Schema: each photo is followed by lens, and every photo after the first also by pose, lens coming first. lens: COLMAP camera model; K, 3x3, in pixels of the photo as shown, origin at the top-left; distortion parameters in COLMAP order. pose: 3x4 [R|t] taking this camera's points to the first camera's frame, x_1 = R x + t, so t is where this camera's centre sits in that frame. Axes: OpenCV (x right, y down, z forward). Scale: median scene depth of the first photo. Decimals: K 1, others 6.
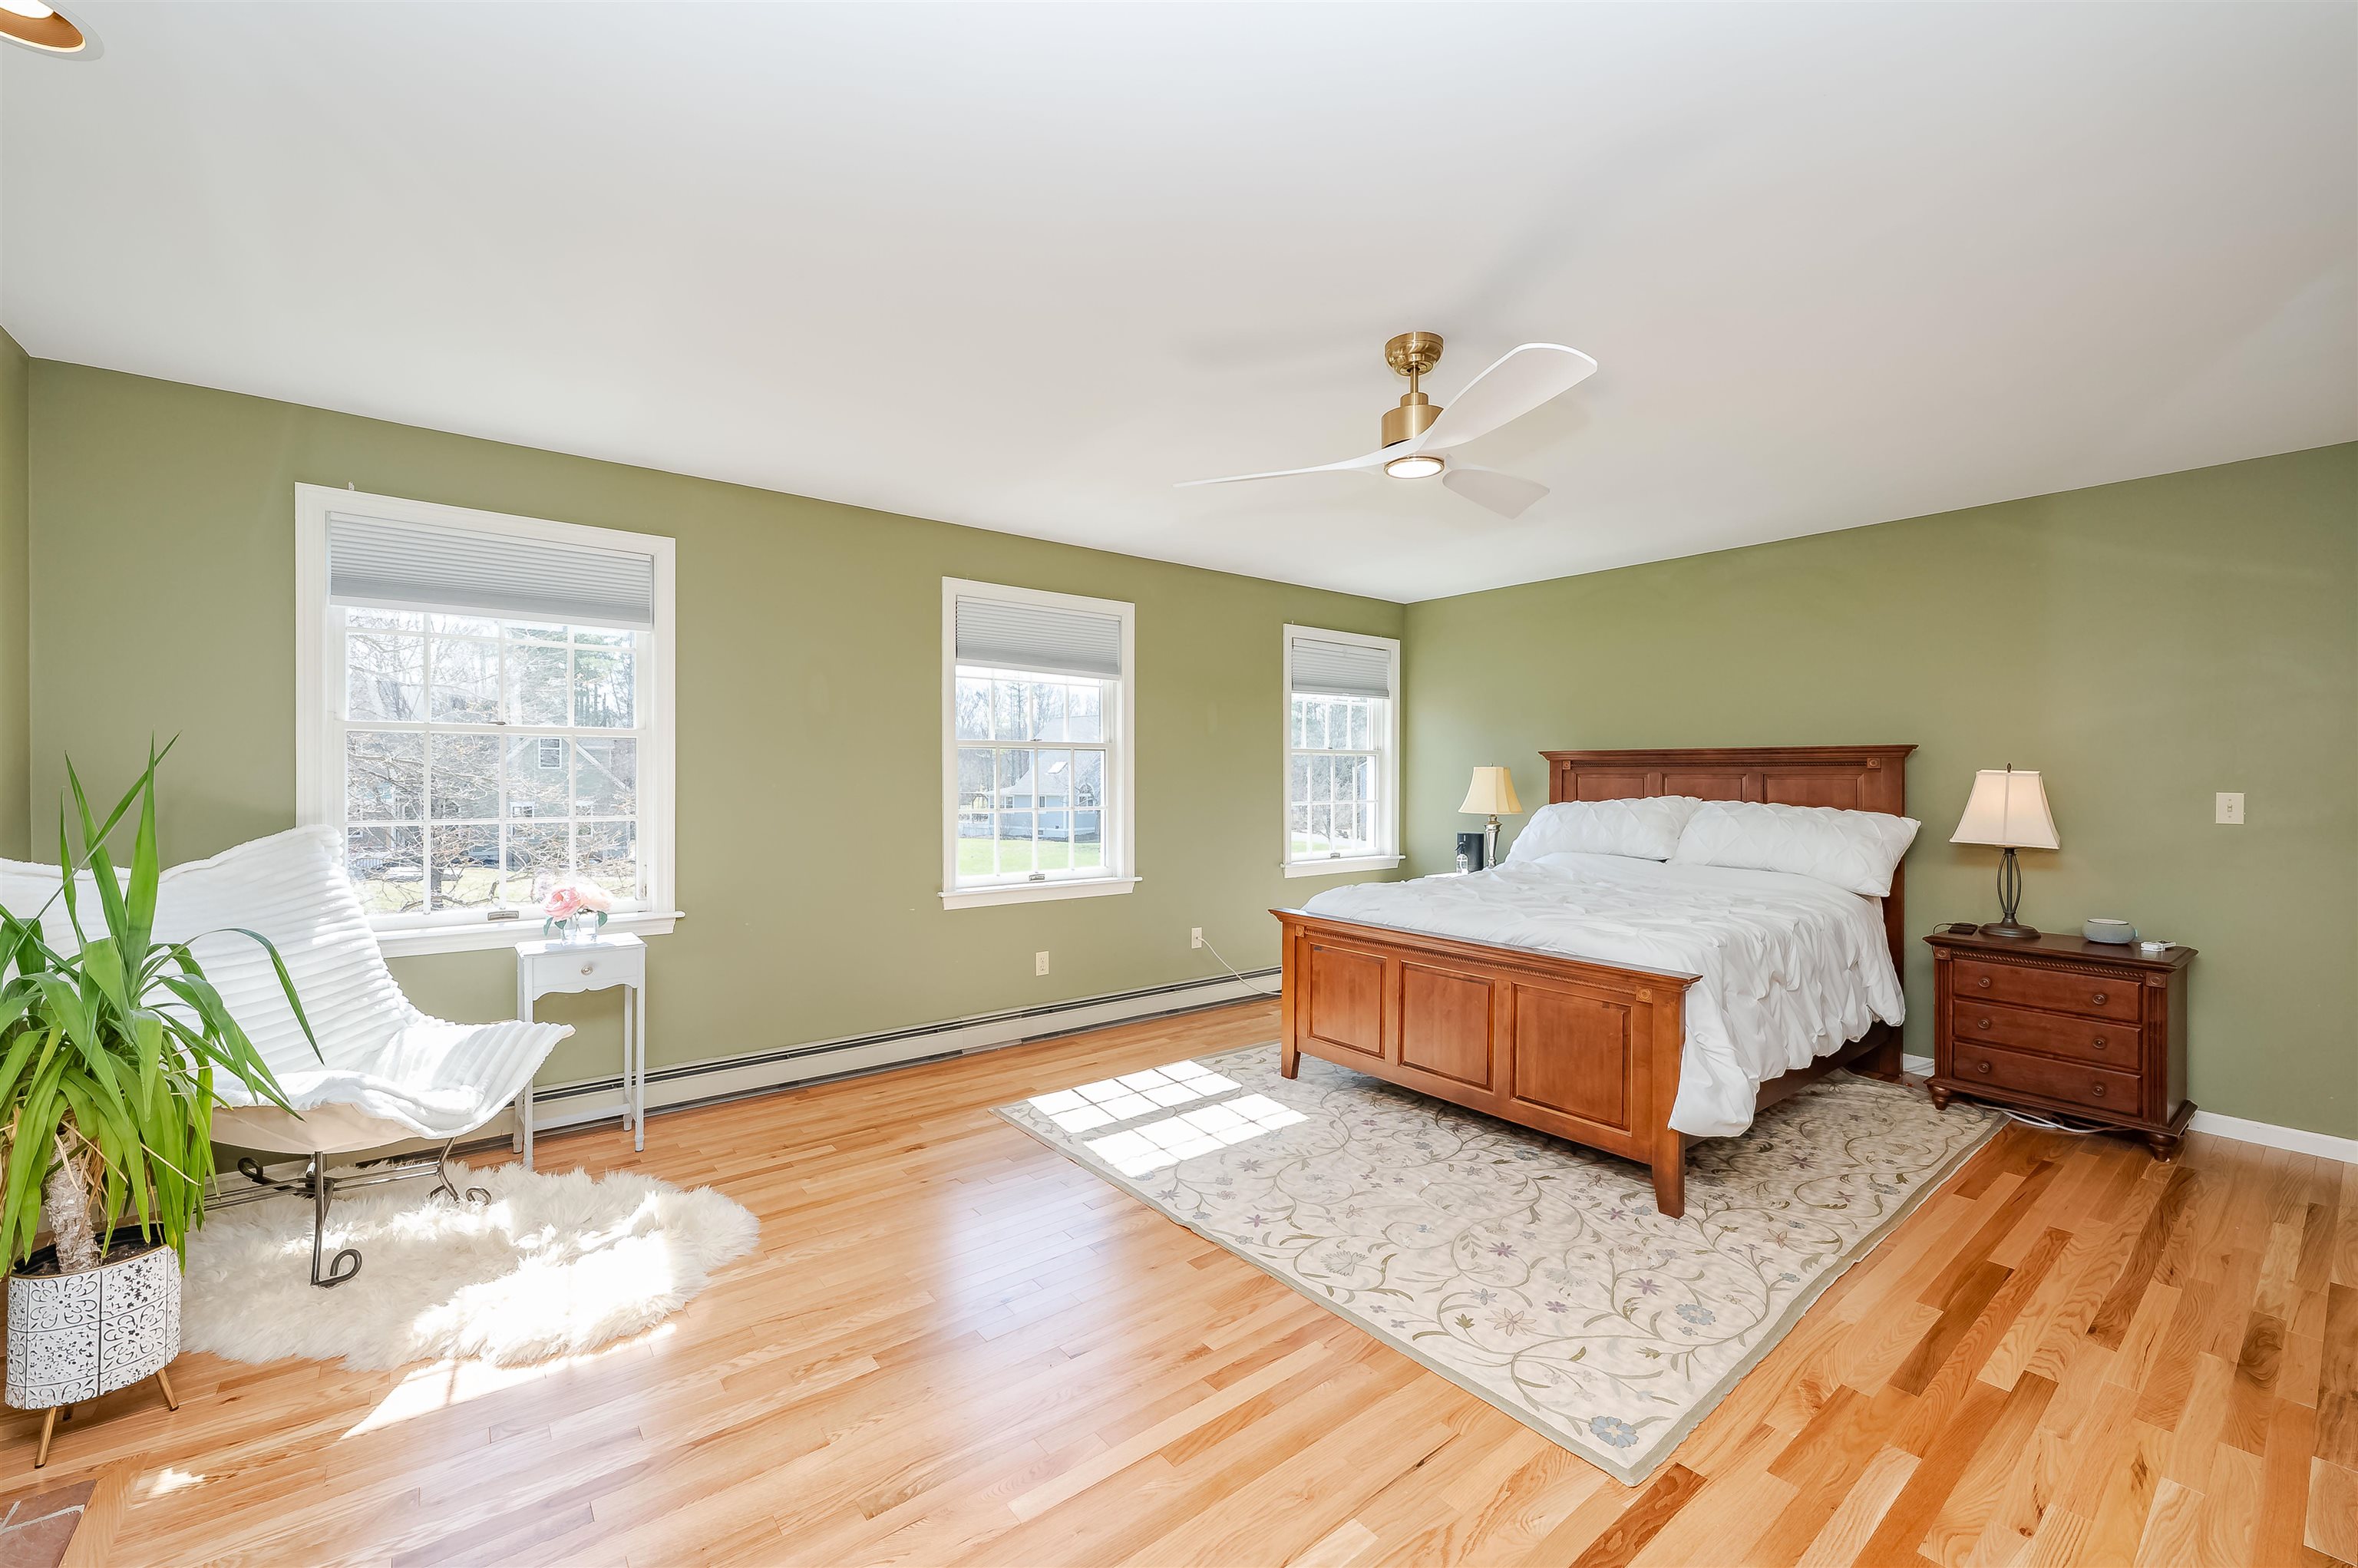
lens RADIAL K [[947.9, 0, 1182.7], [0, 947.9, 785.8], [0, 0, 1]] dist [0.001202, 0.000493]
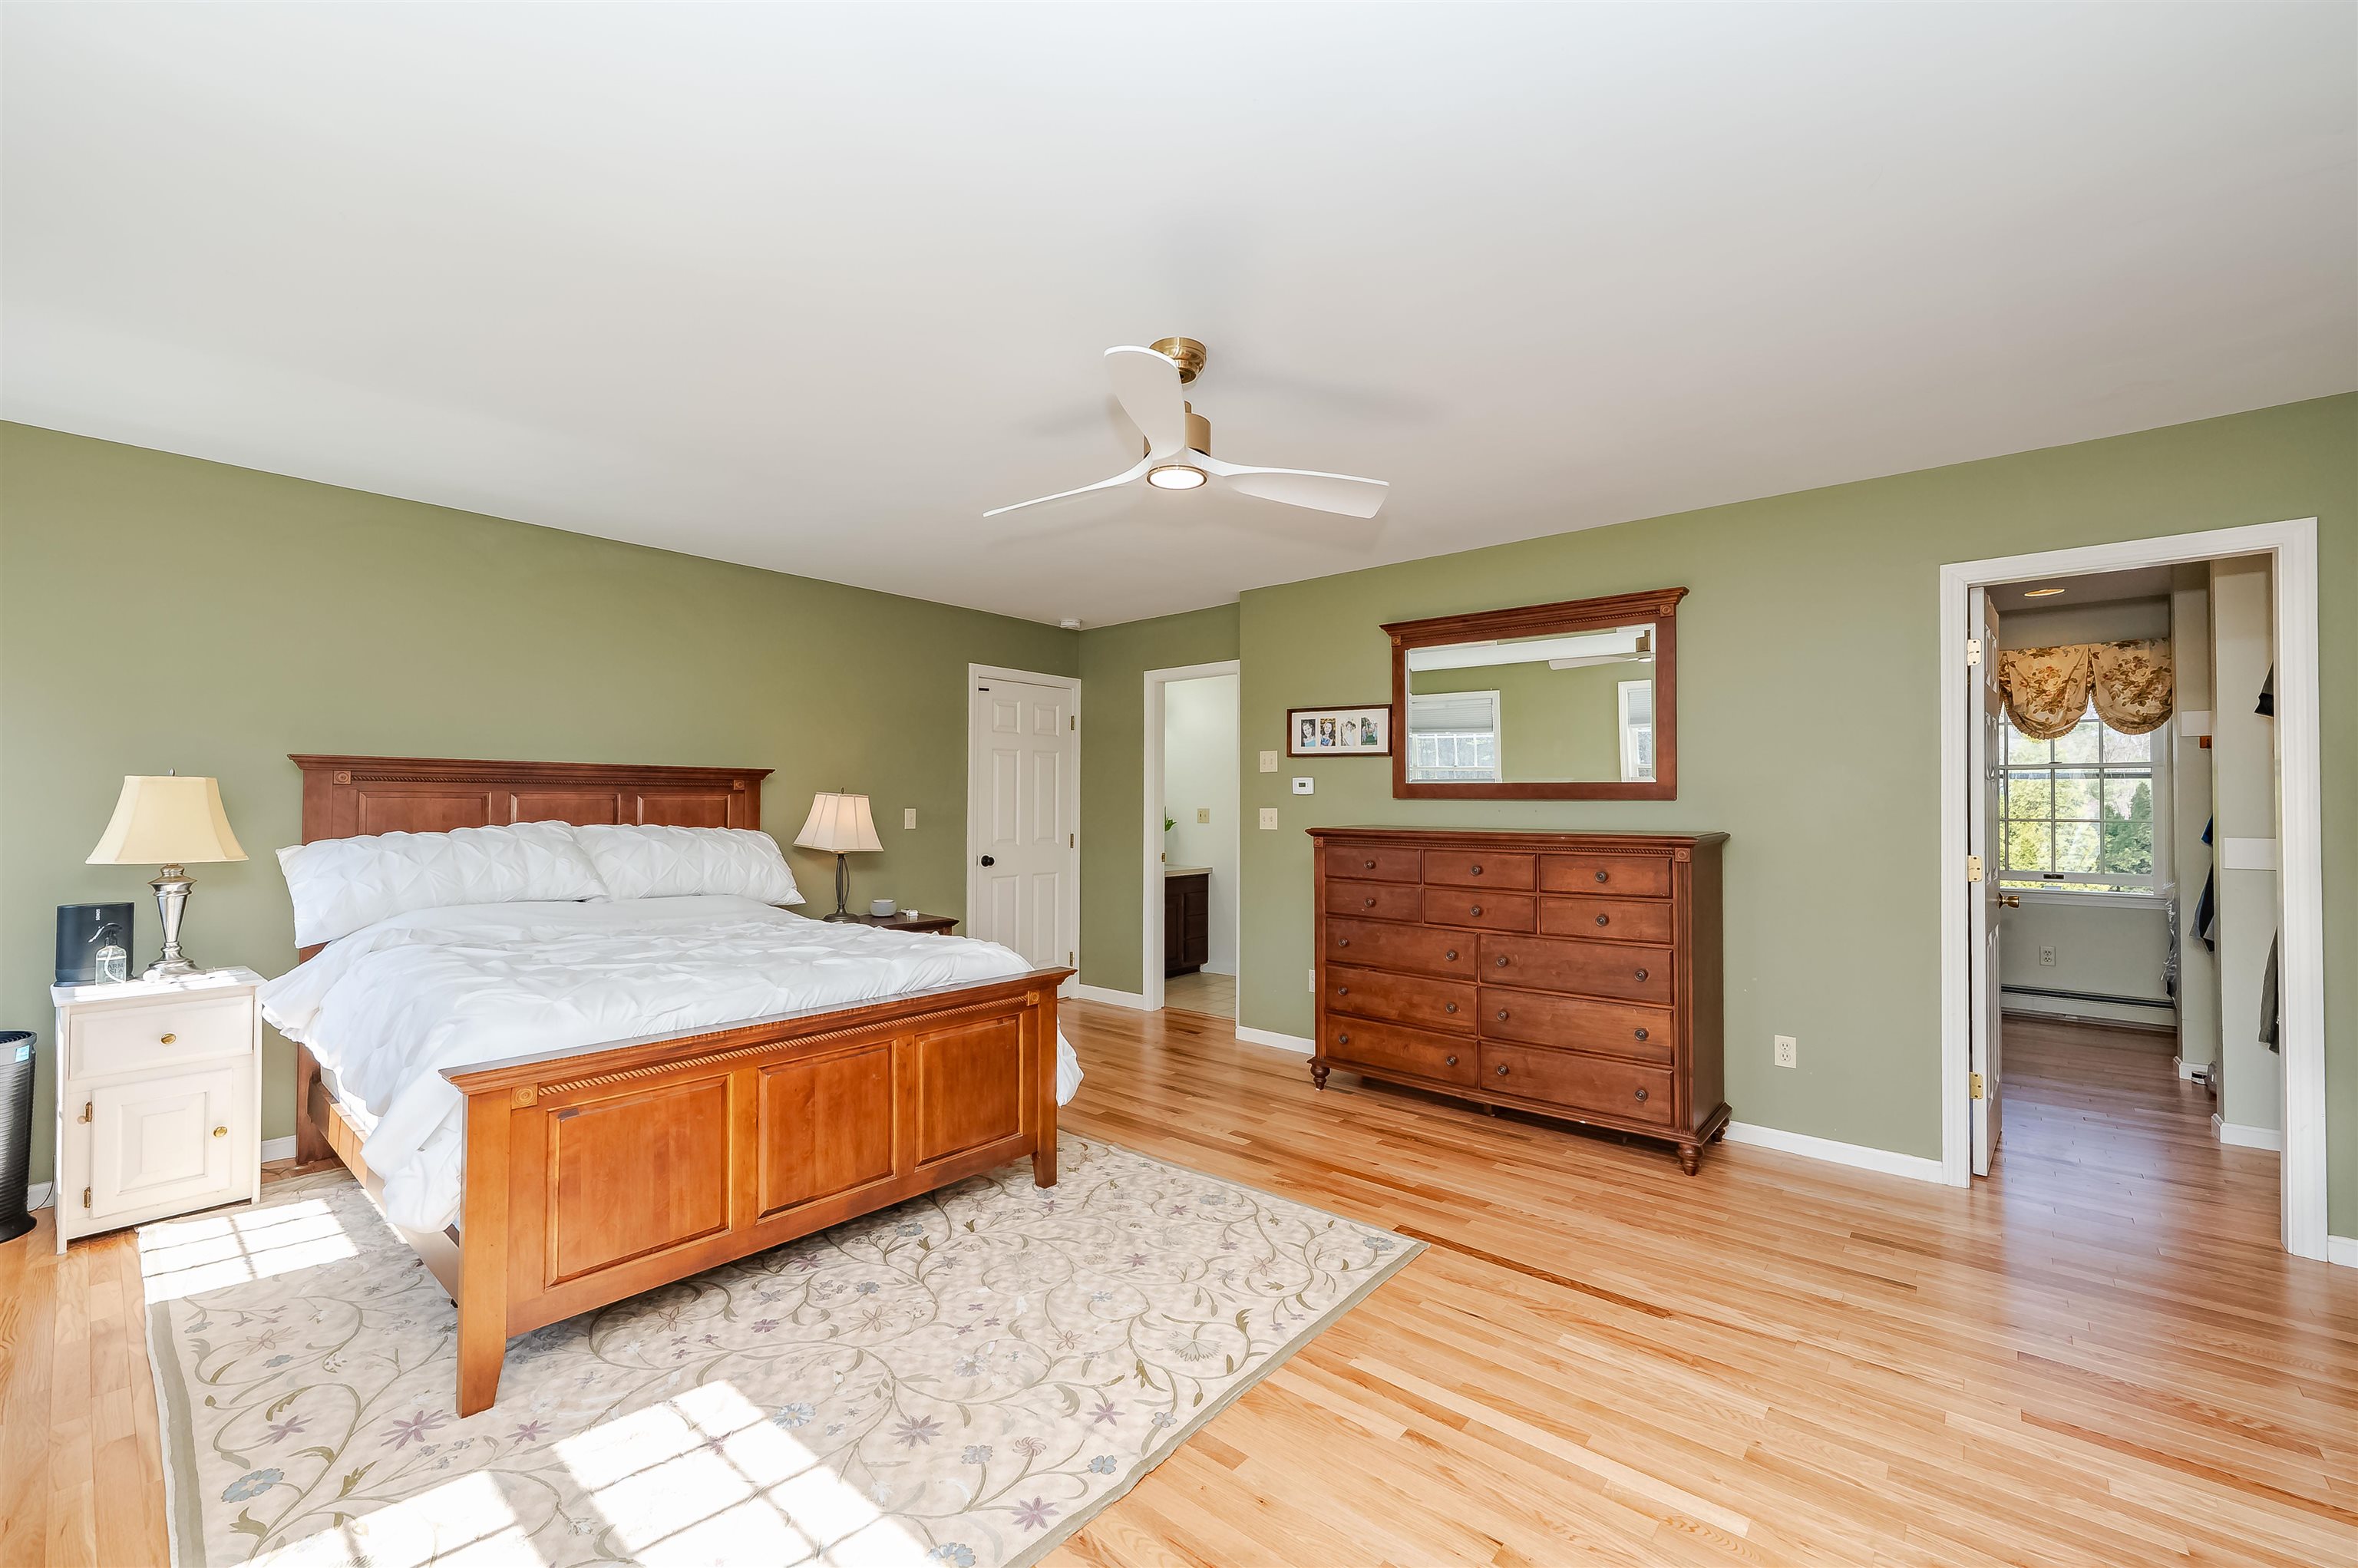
lens RADIAL K [[947.9, 0, 1182.7], [0, 947.9, 785.8], [0, 0, 1]] dist [0.001202, 0.000493]
pose [[-0.183238, 0.016348, 0.982933, -0.644125], [0.008278, 0.999852, -0.015086, -0.004396], [-0.983034, 0.005372, -0.183346, 1.071092]]
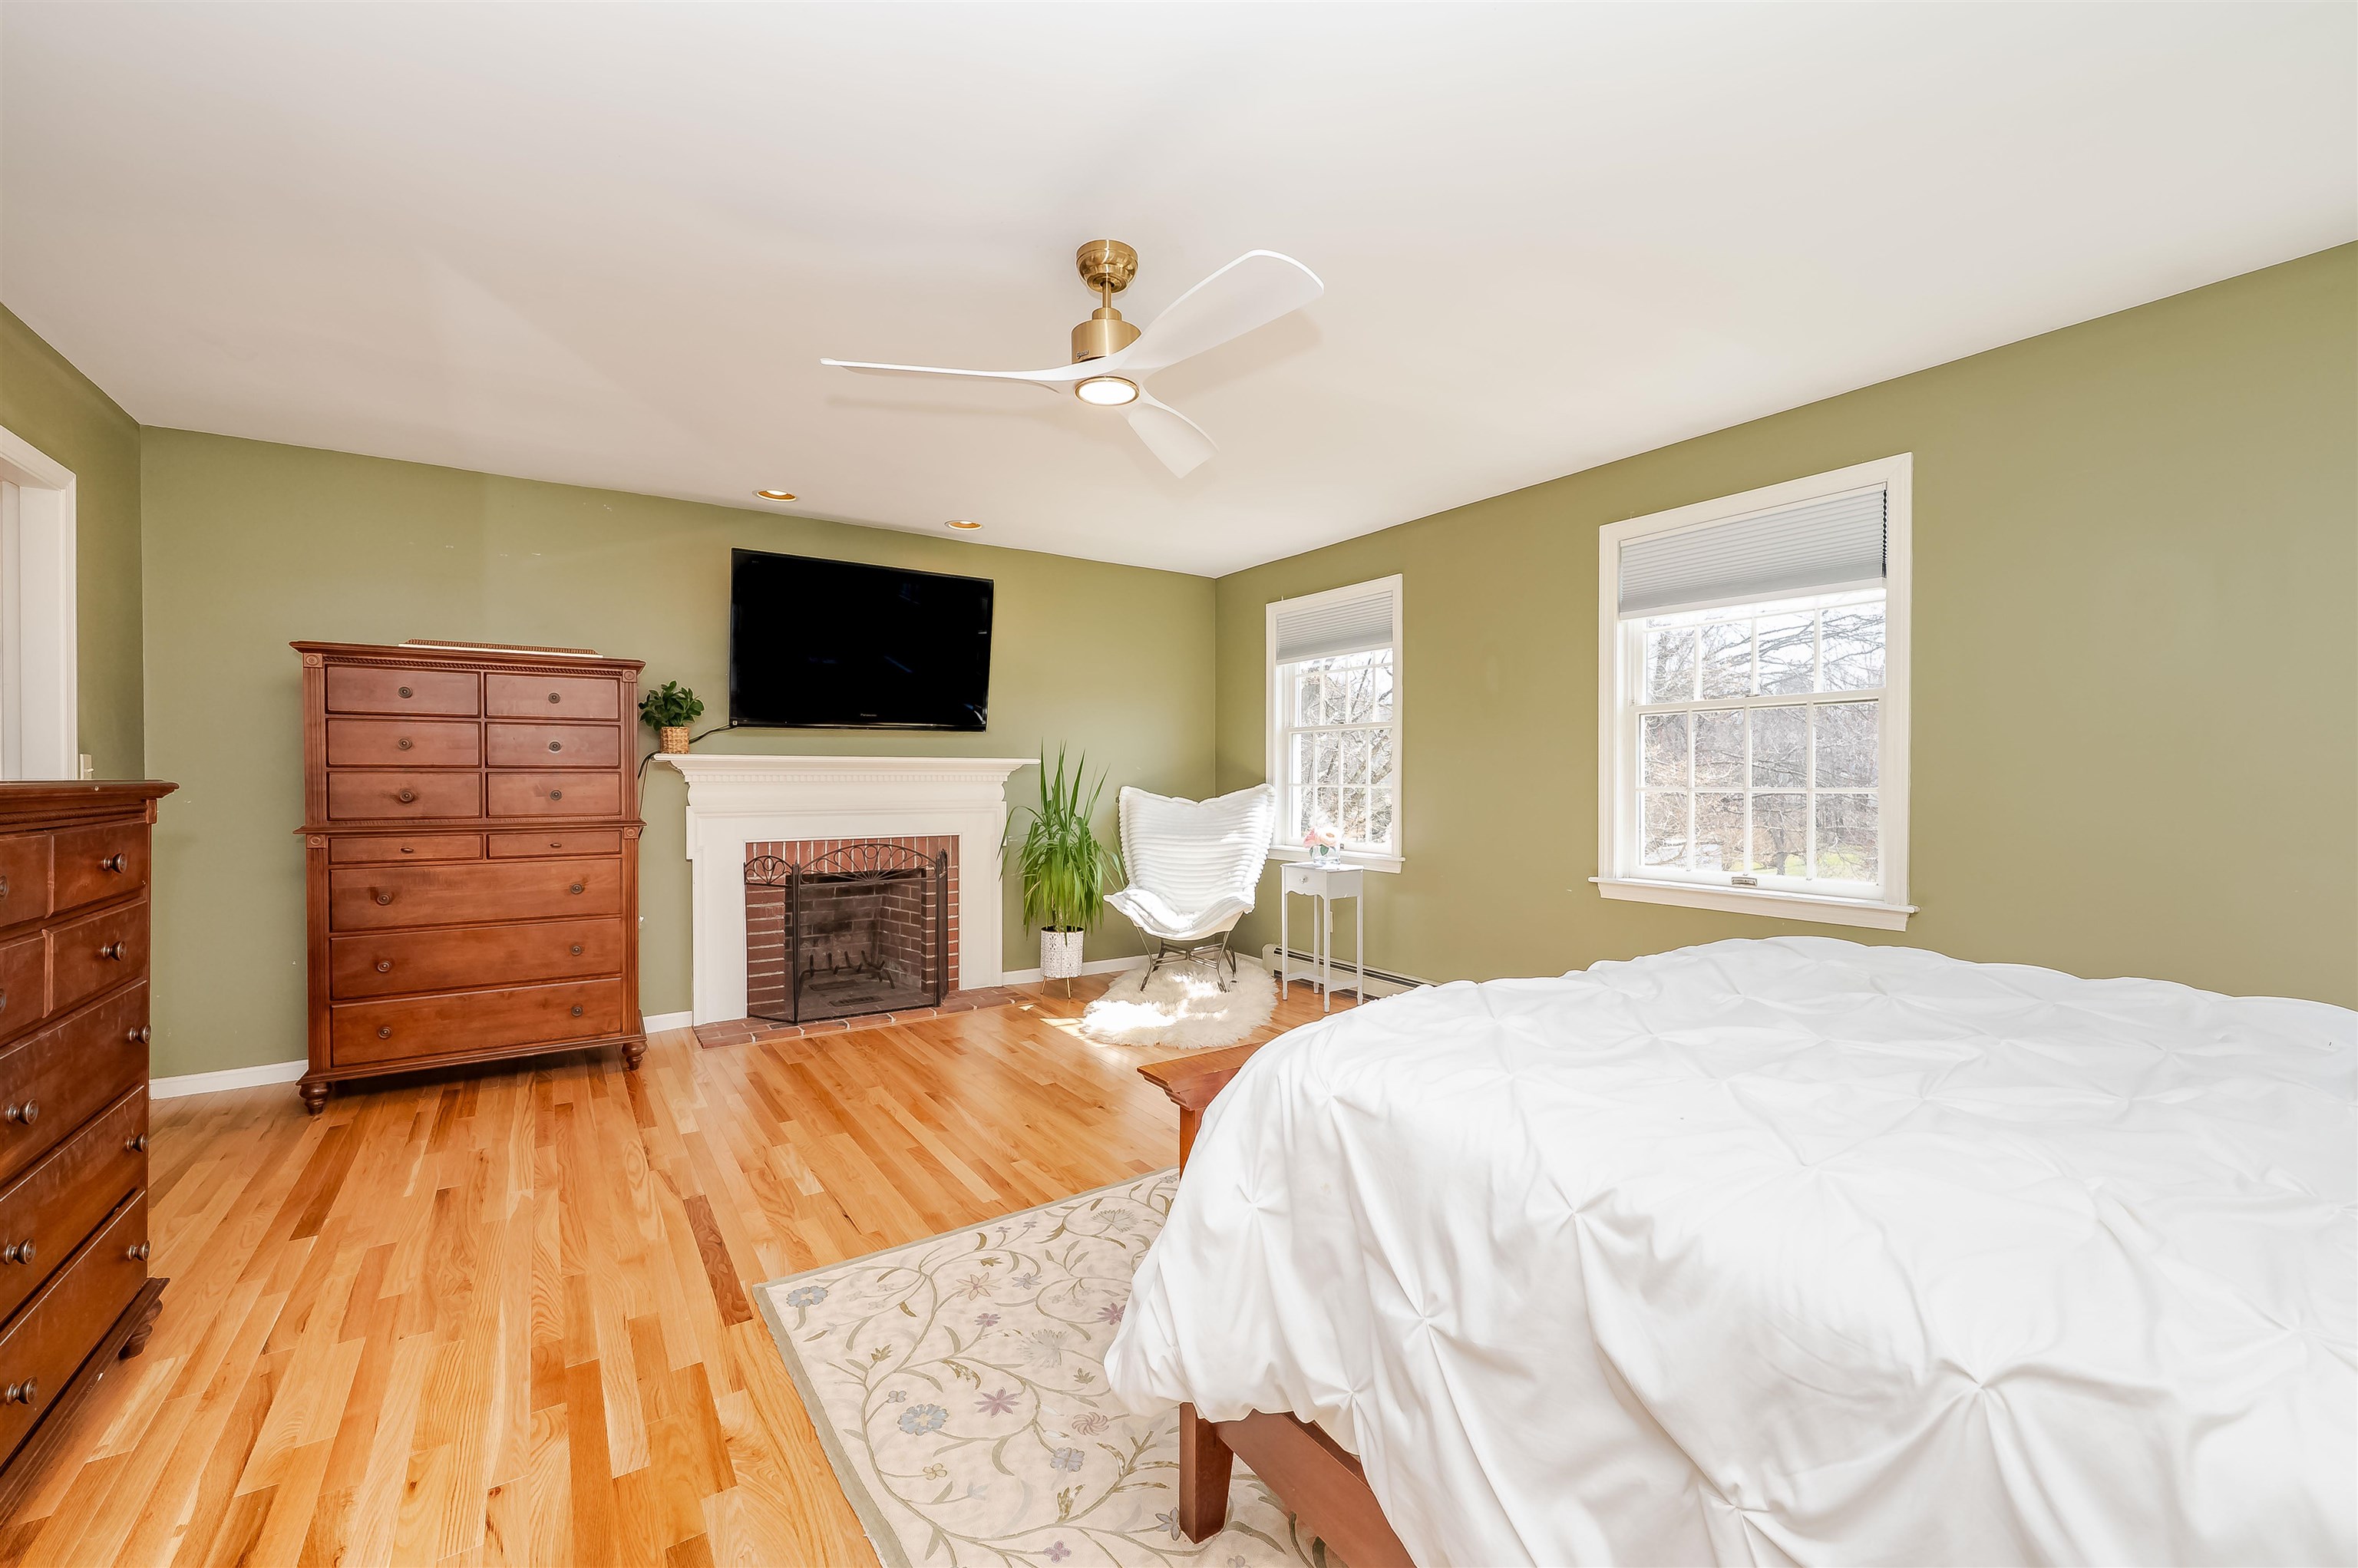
lens RADIAL K [[971.0, 0, 1179.0], [0, 971.0, 784.0], [0, 0, 1]] dist [0.002881, 0.000614]
pose [[-0.090398, 0.002045, -0.995904, 1.077107], [-0.011988, 0.999923, 0.003142, 0.039771], [0.995834, 0.012223, -0.090367, 1.056839]]
